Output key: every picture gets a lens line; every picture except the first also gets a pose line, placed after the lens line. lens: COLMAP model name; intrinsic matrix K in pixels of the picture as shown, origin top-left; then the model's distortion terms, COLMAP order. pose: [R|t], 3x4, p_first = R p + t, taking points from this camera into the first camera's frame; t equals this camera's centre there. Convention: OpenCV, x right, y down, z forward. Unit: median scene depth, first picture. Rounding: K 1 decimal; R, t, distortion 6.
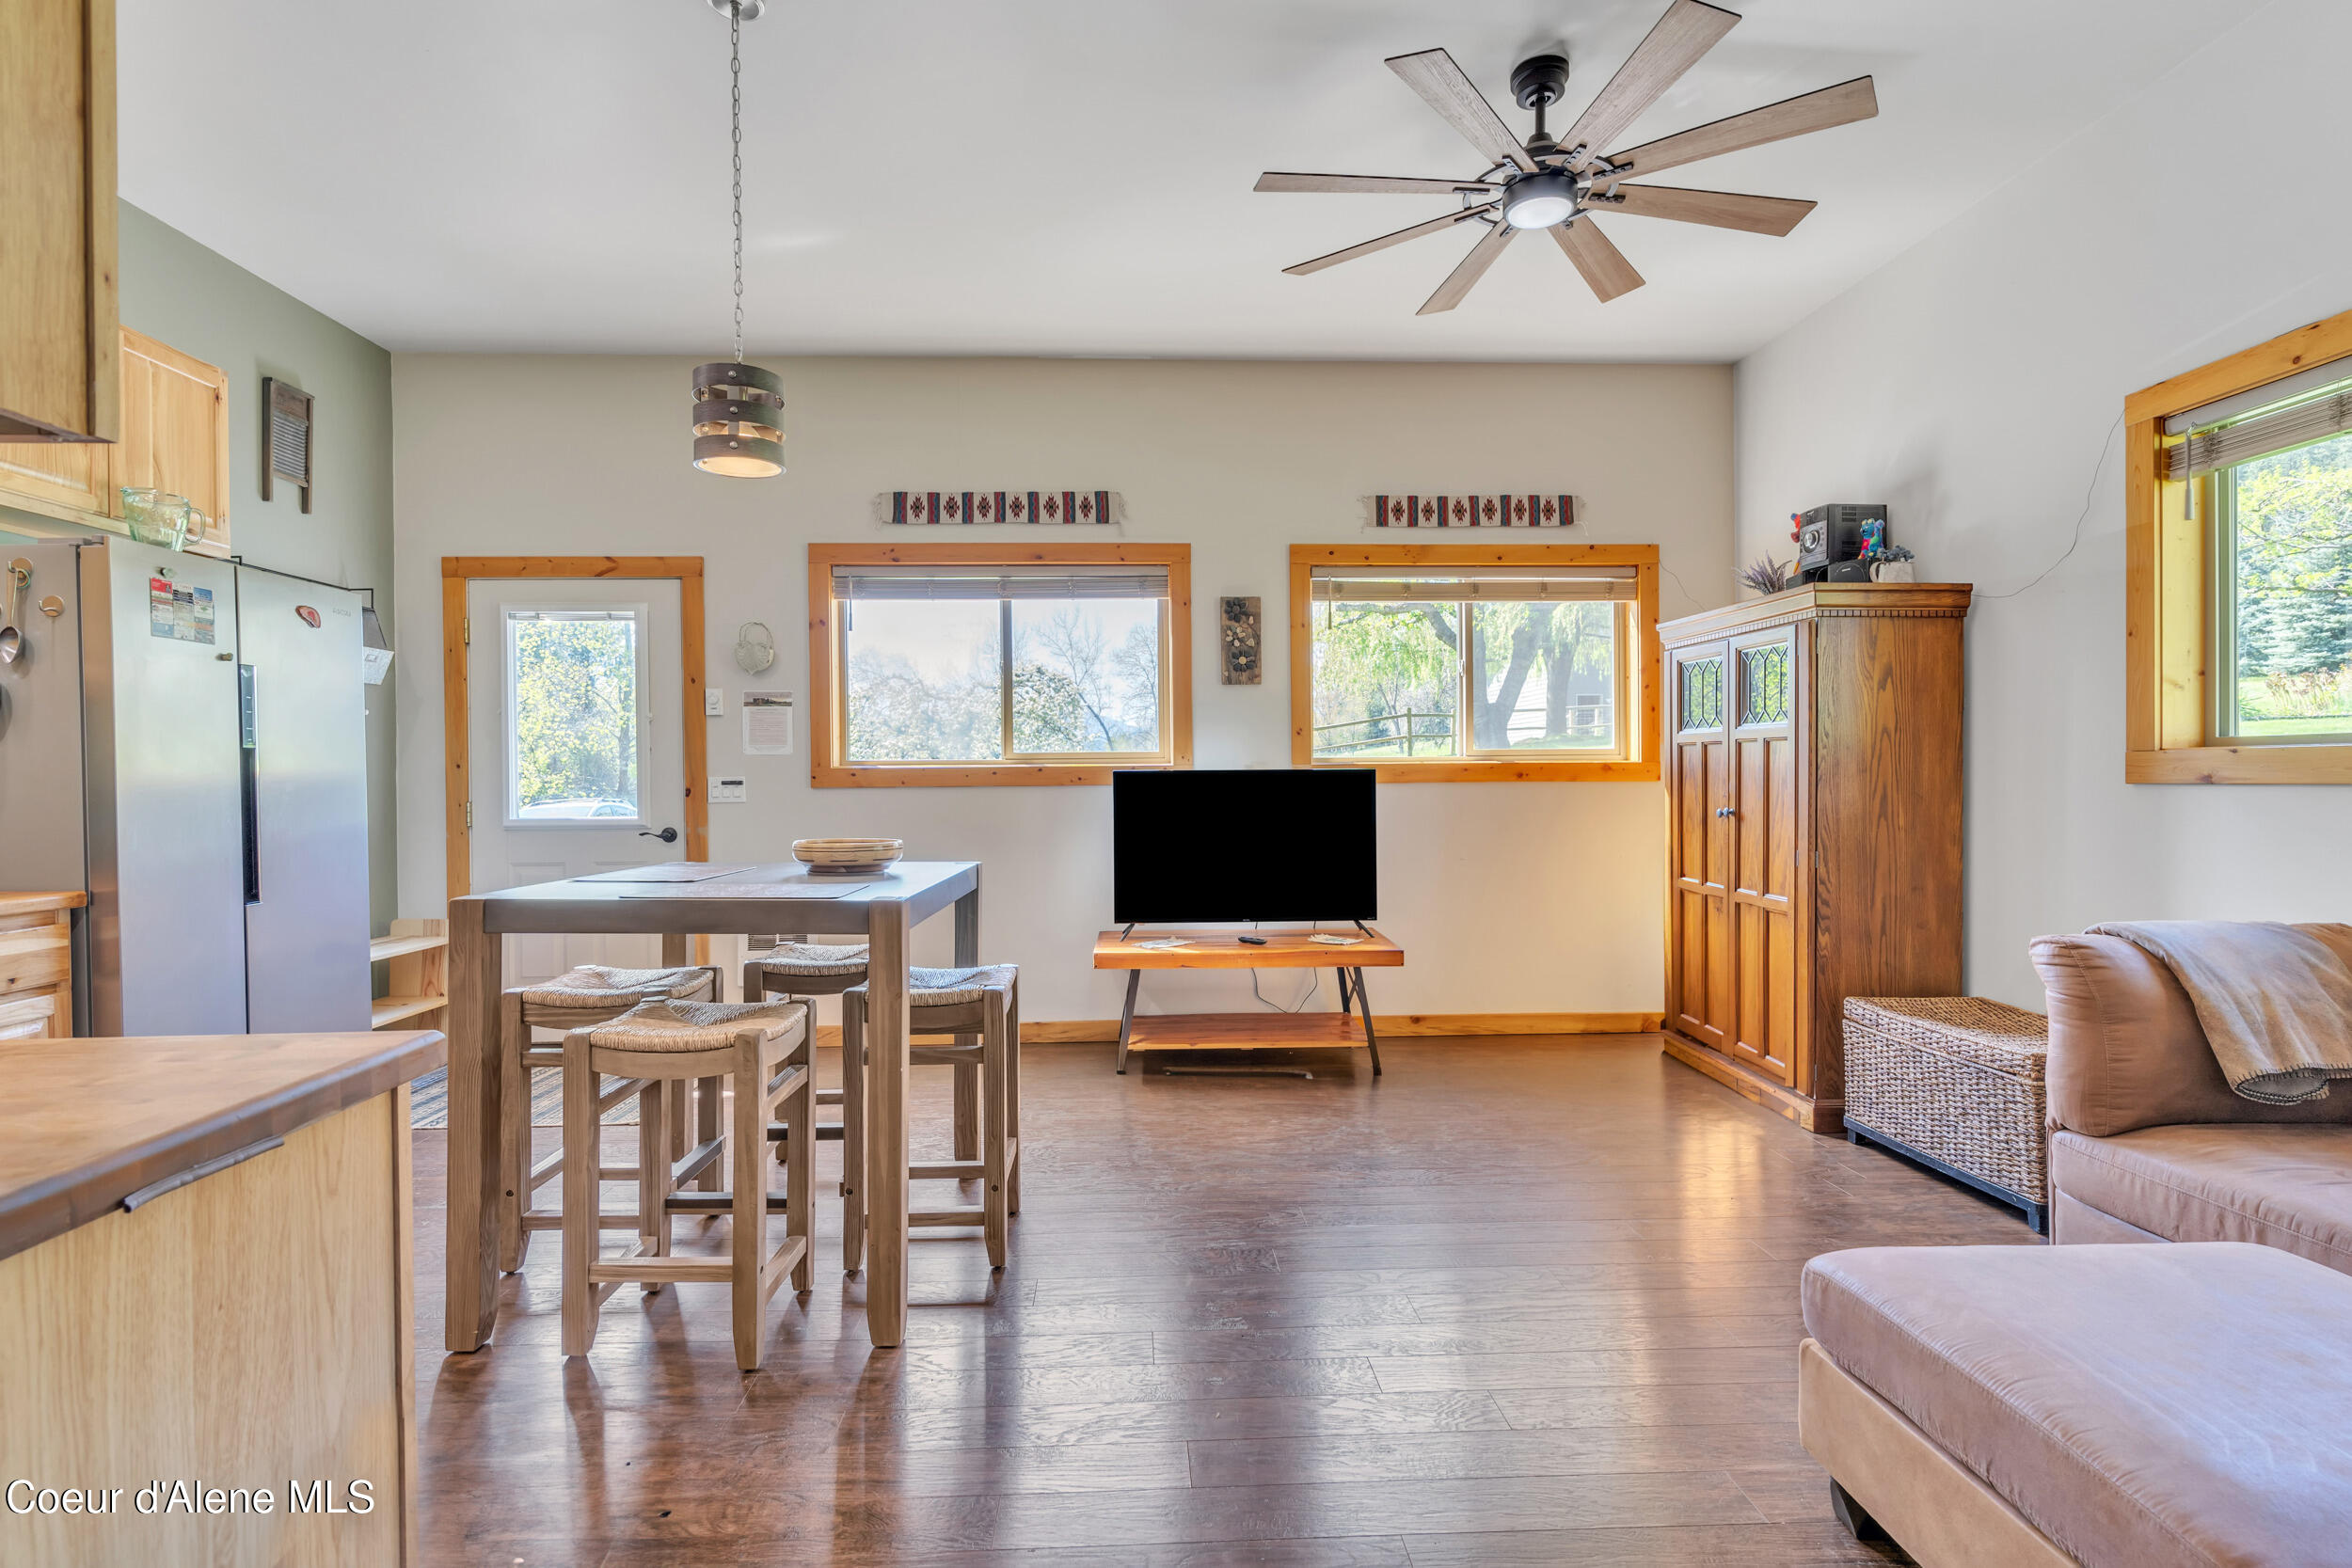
lens RADIAL K [[1138.3, 0, 1161.7], [0, 1138.3, 789.4], [0, 0, 1]] dist [0.001496, 0.001105]
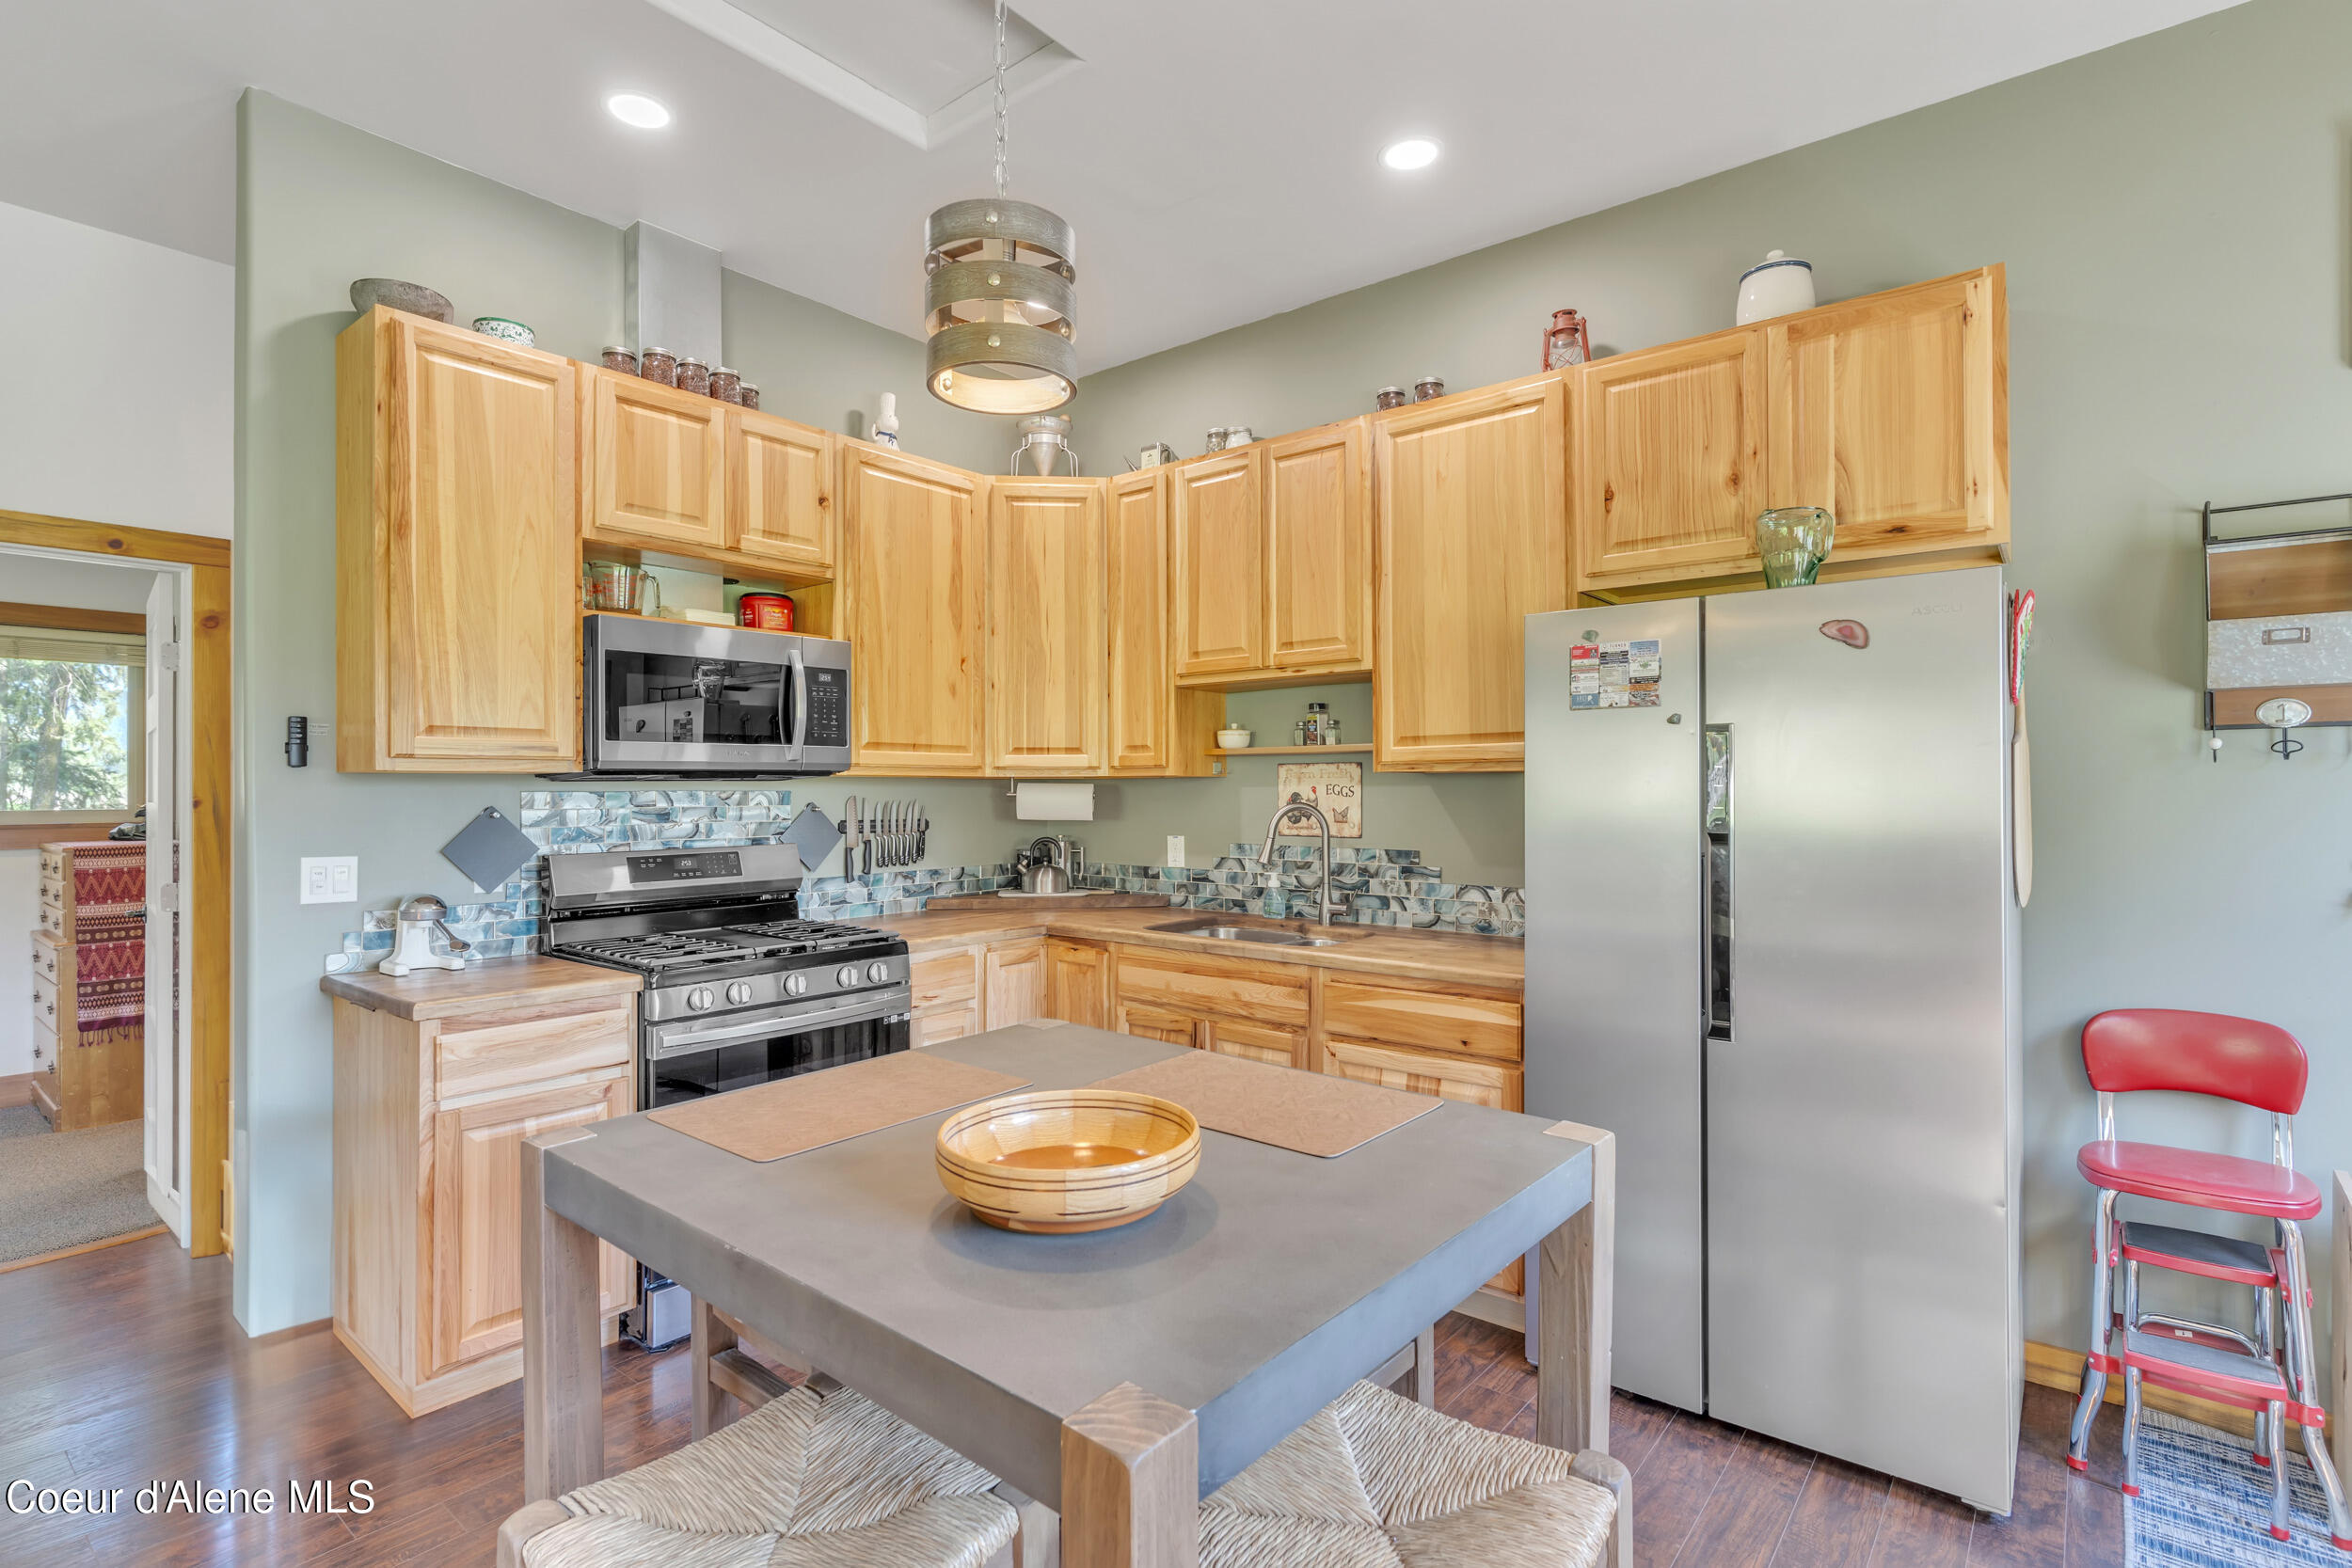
lens RADIAL K [[1138.3, 0, 1193.8], [0, 1138.3, 778.3], [0, 0, 1]] dist [0.001496, 0.001105]
pose [[-0.655722, -0.000095, -0.755002, 0.000984], [-0.001511, 0.999998, 0.001187, -0.057276], [0.755001, 0.001919, -0.655721, 0.968370]]
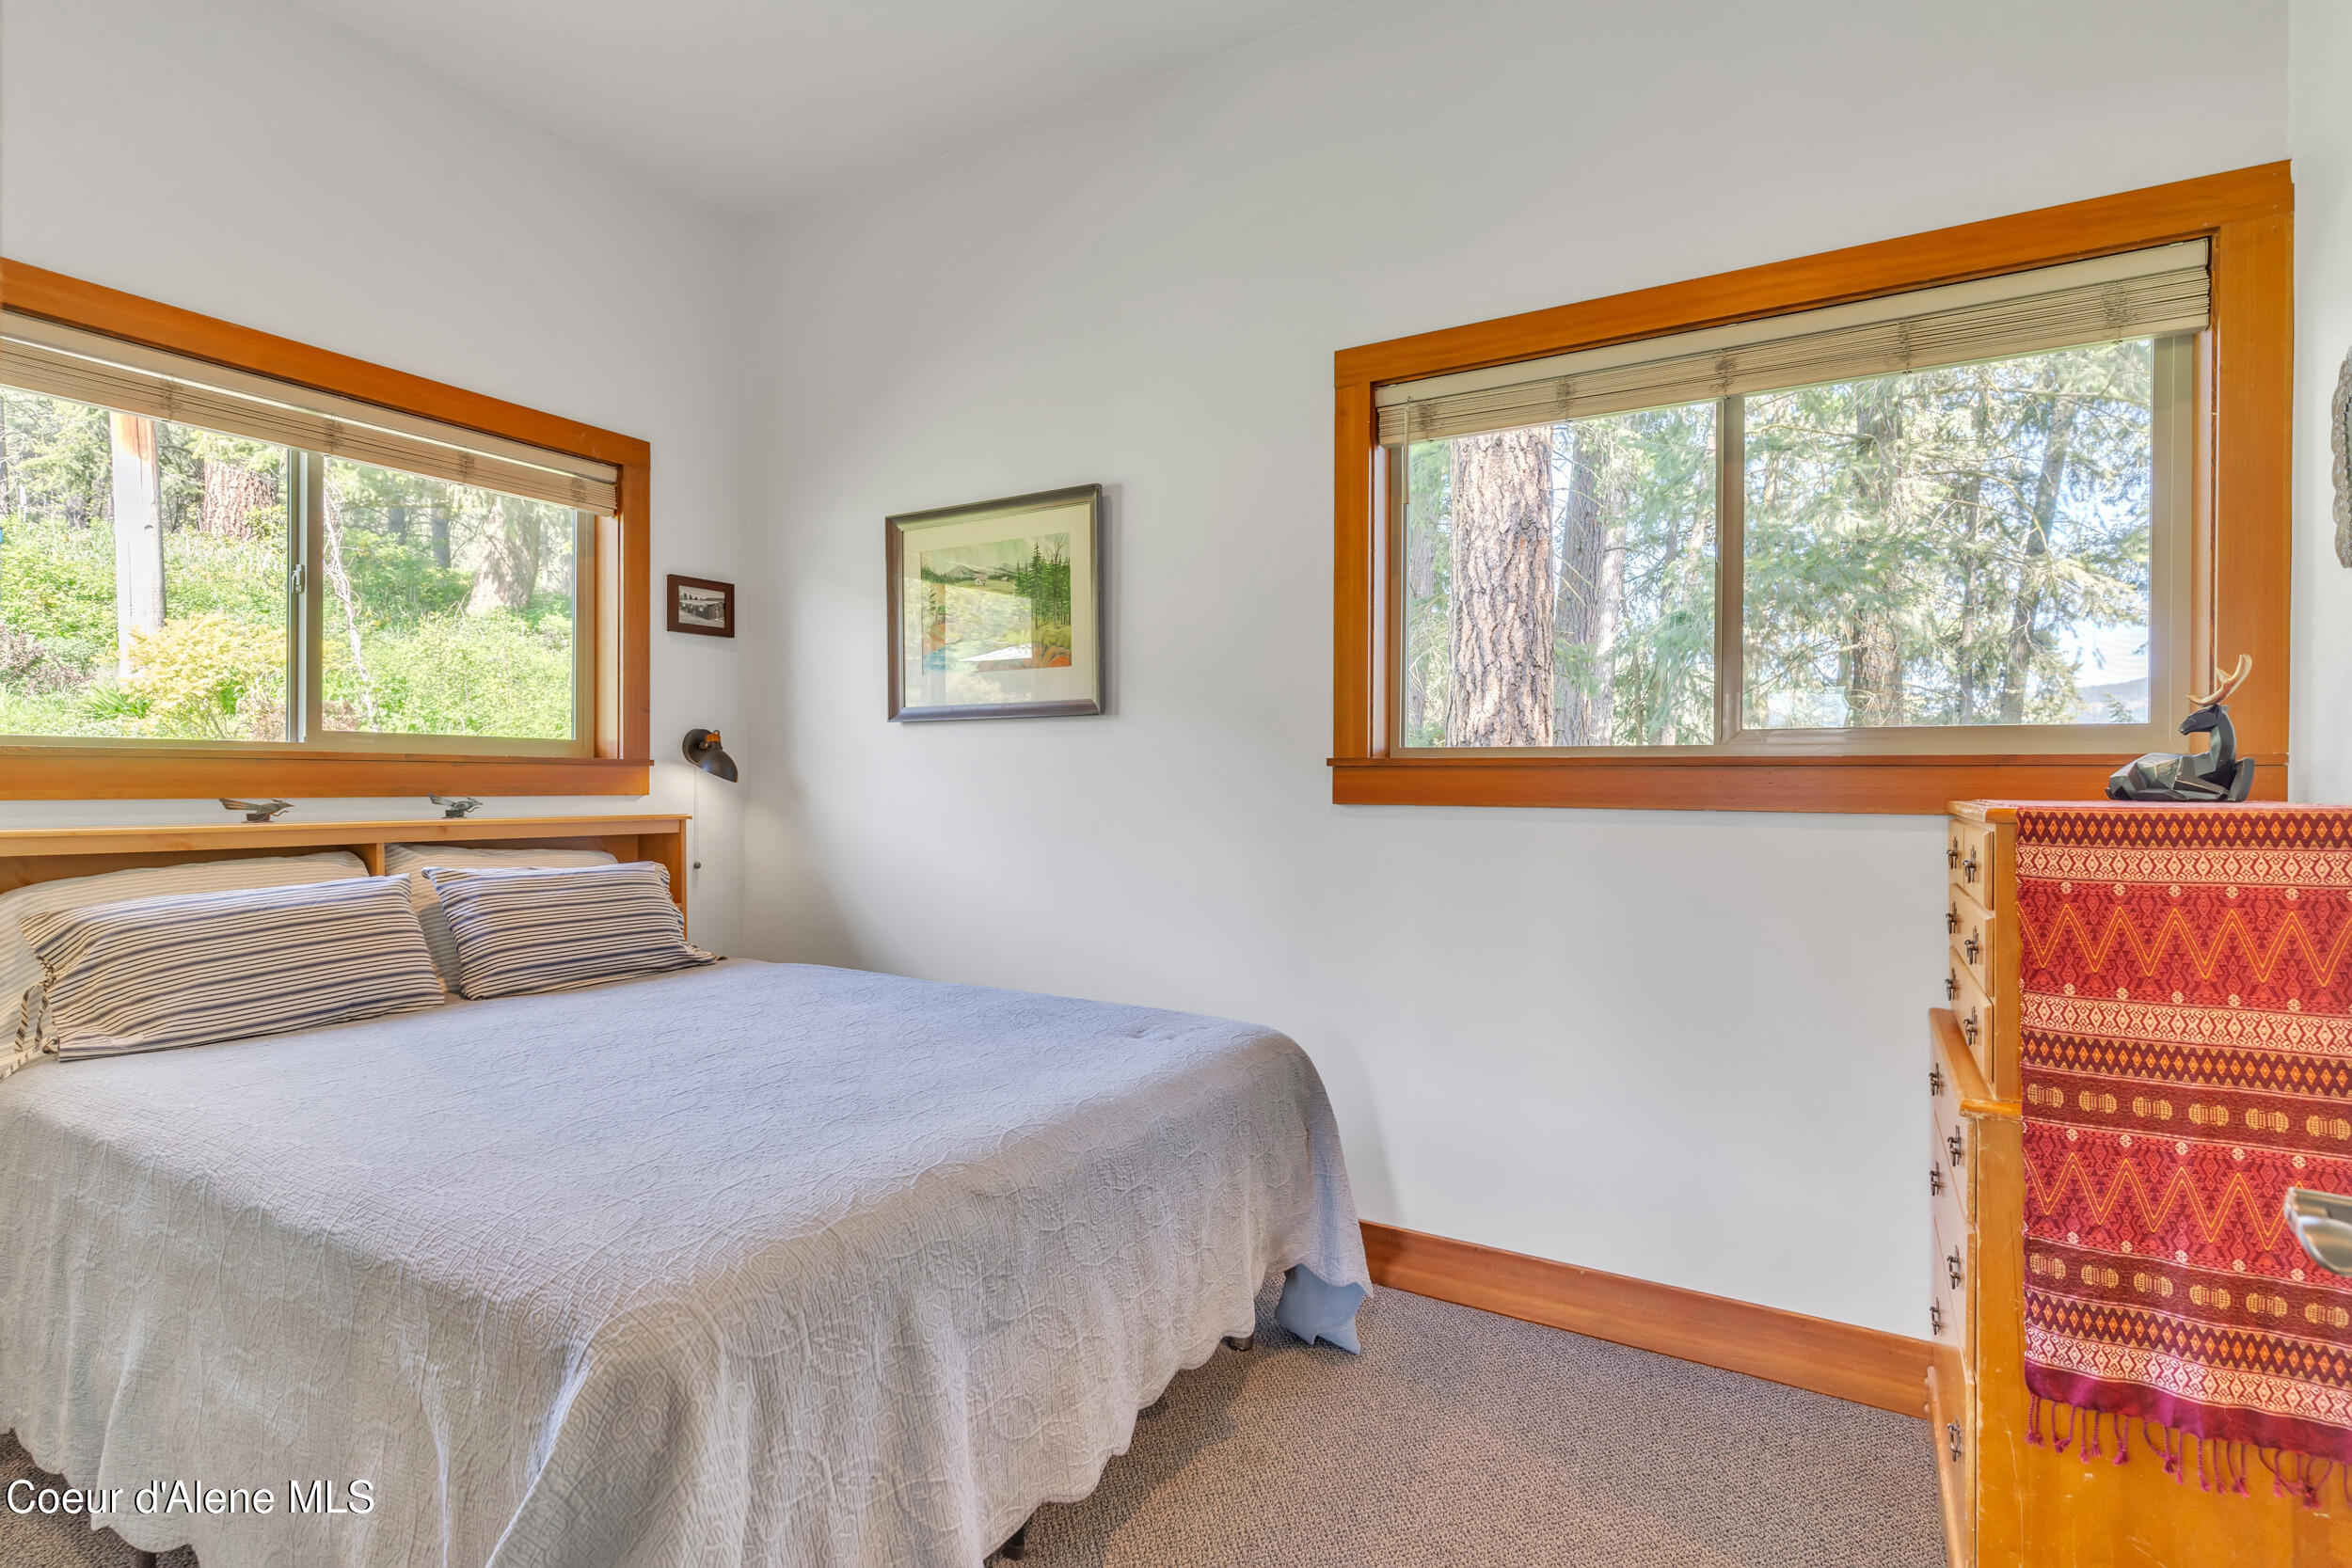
lens RADIAL K [[1138.3, 0, 1165.8], [0, 1138.3, 791.7], [0, 0, 1]] dist [0.001496, 0.001105]
pose [[-0.841560, -0.005058, 0.540141, -0.093906], [0.002965, 0.999898, 0.013982, 0.003784], [-0.540156, 0.013368, -0.841459, -0.171768]]
